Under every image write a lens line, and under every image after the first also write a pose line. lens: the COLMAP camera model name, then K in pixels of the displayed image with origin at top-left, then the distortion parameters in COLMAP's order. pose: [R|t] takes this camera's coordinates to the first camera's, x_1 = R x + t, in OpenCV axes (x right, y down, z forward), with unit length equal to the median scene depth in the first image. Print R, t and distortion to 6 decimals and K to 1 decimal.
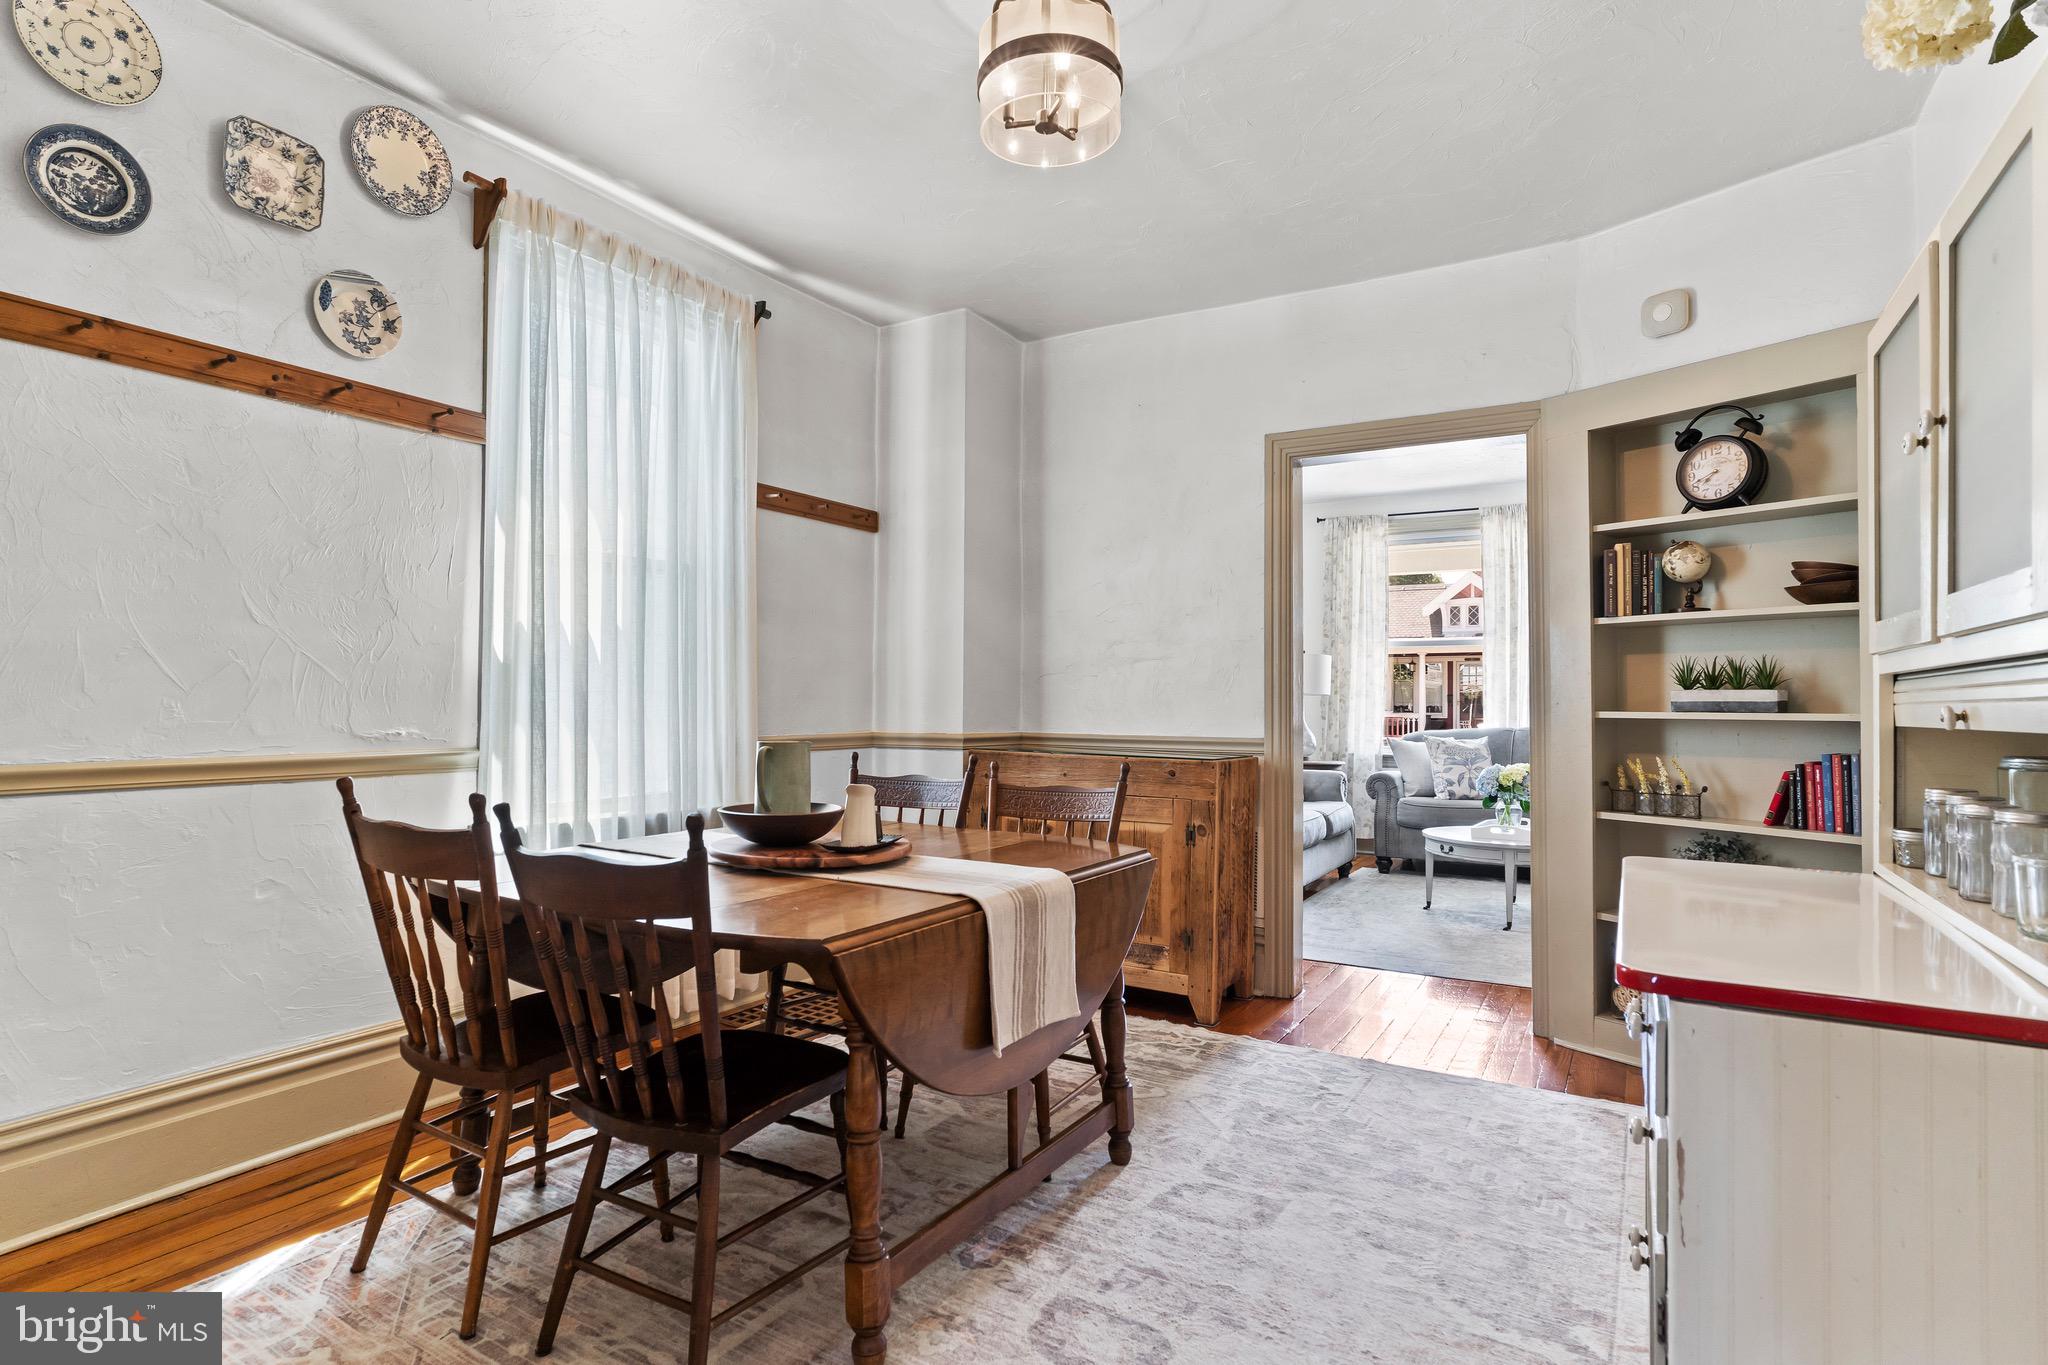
lens RADIAL K [[1053.1, 0, 1020.0], [0, 1053.1, 677.2], [0, 0, 1]] dist [-0.000885, 0.002358]
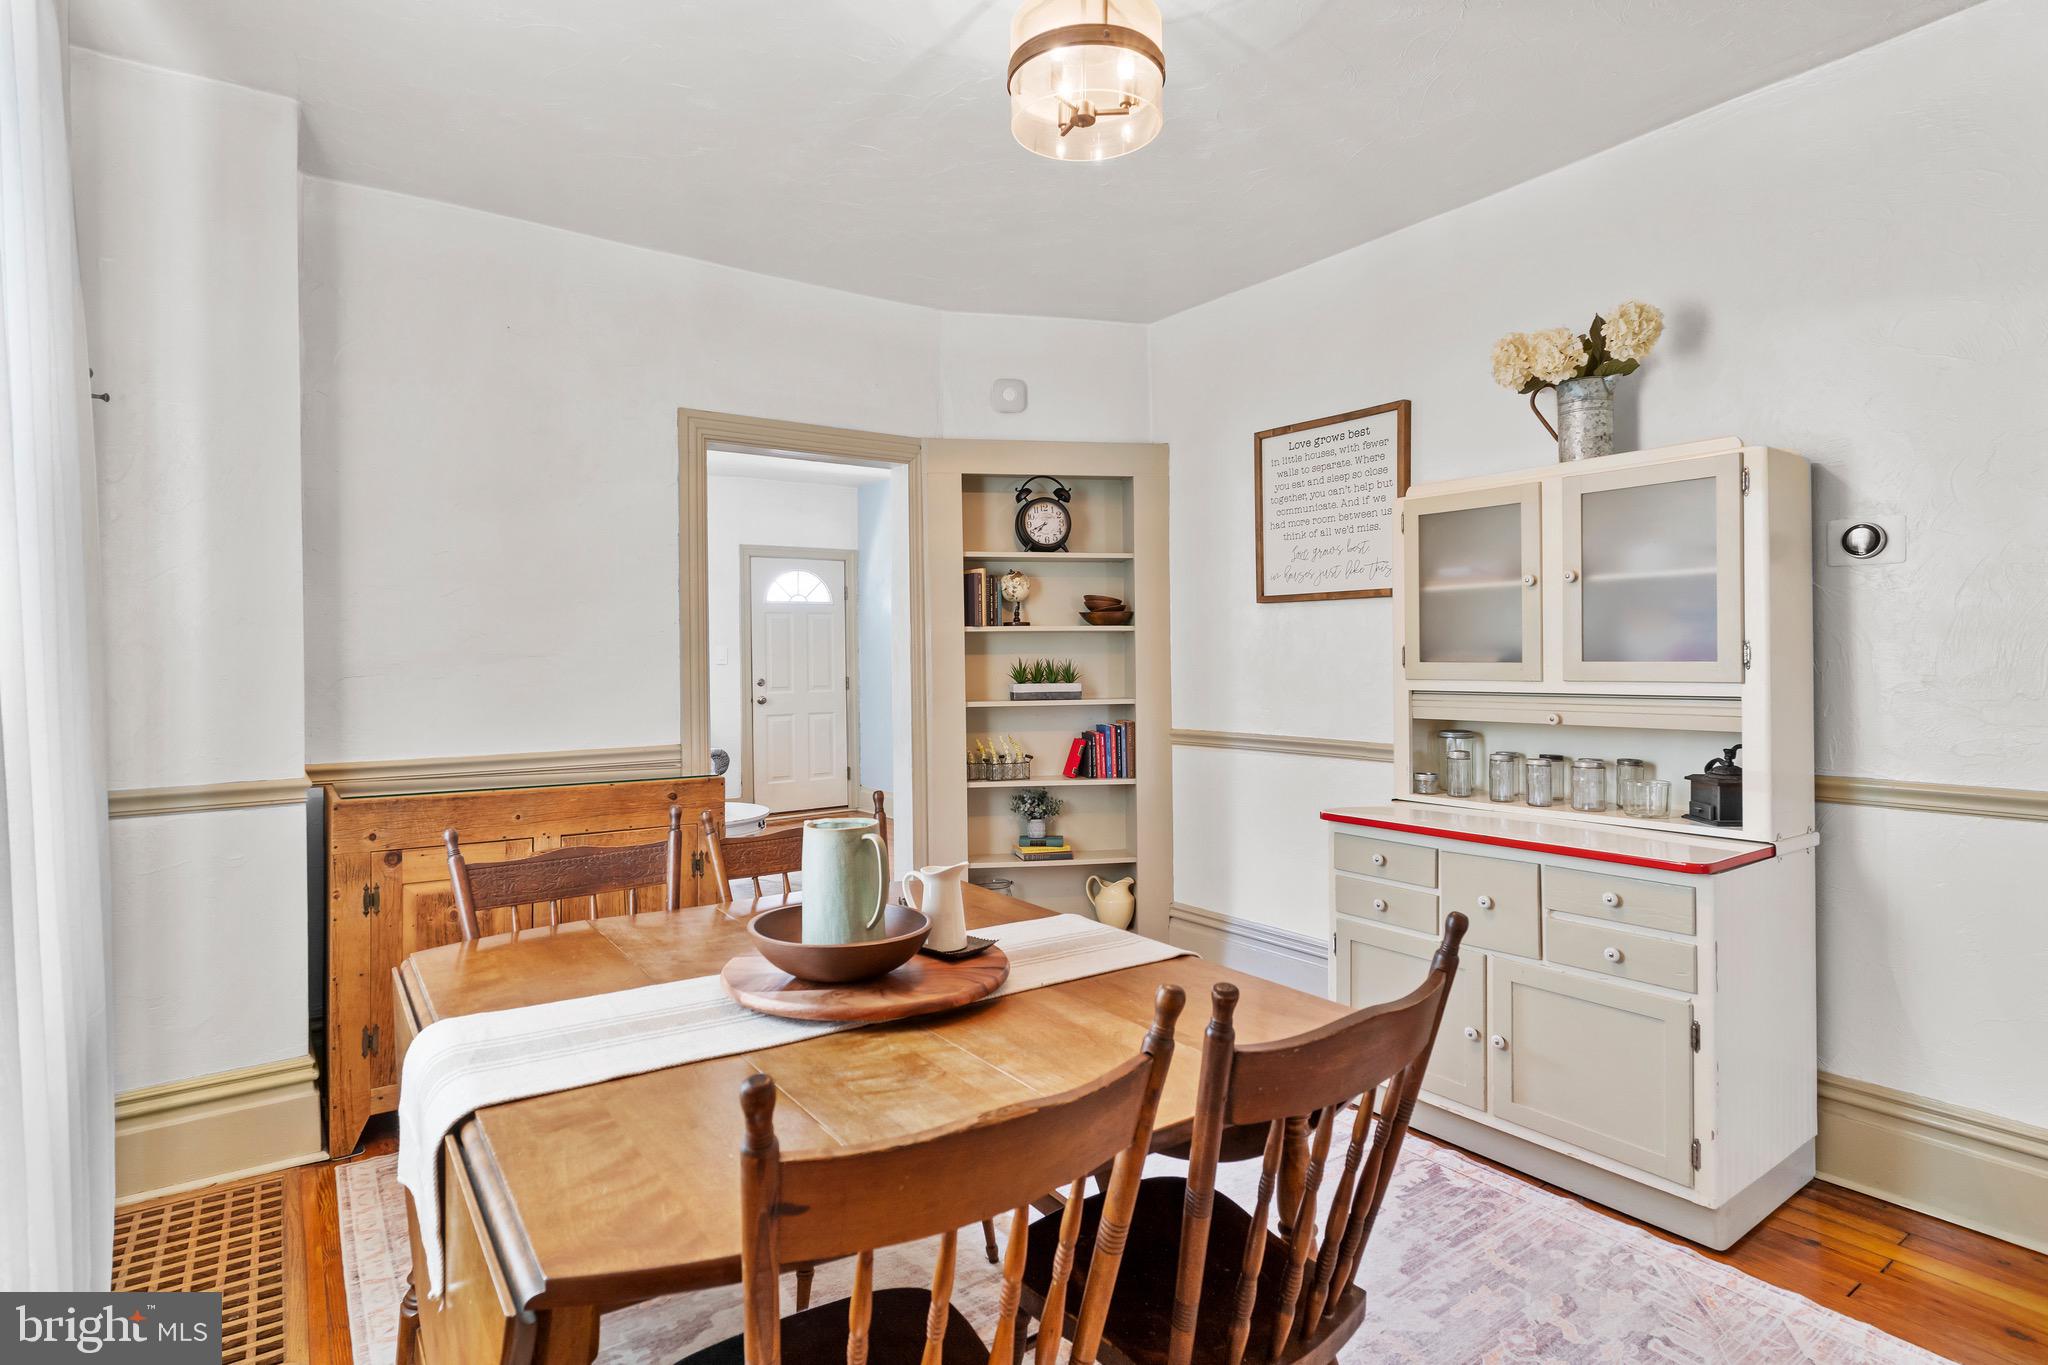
lens RADIAL K [[1053.1, 0, 1020.0], [0, 1053.1, 677.2], [0, 0, 1]] dist [-0.000885, 0.002358]
pose [[0.421746, -0.017647, 0.906542, -0.556285], [-0.006793, 0.999721, 0.022621, -0.025391], [-0.906689, -0.015698, 0.421508, 0.419712]]
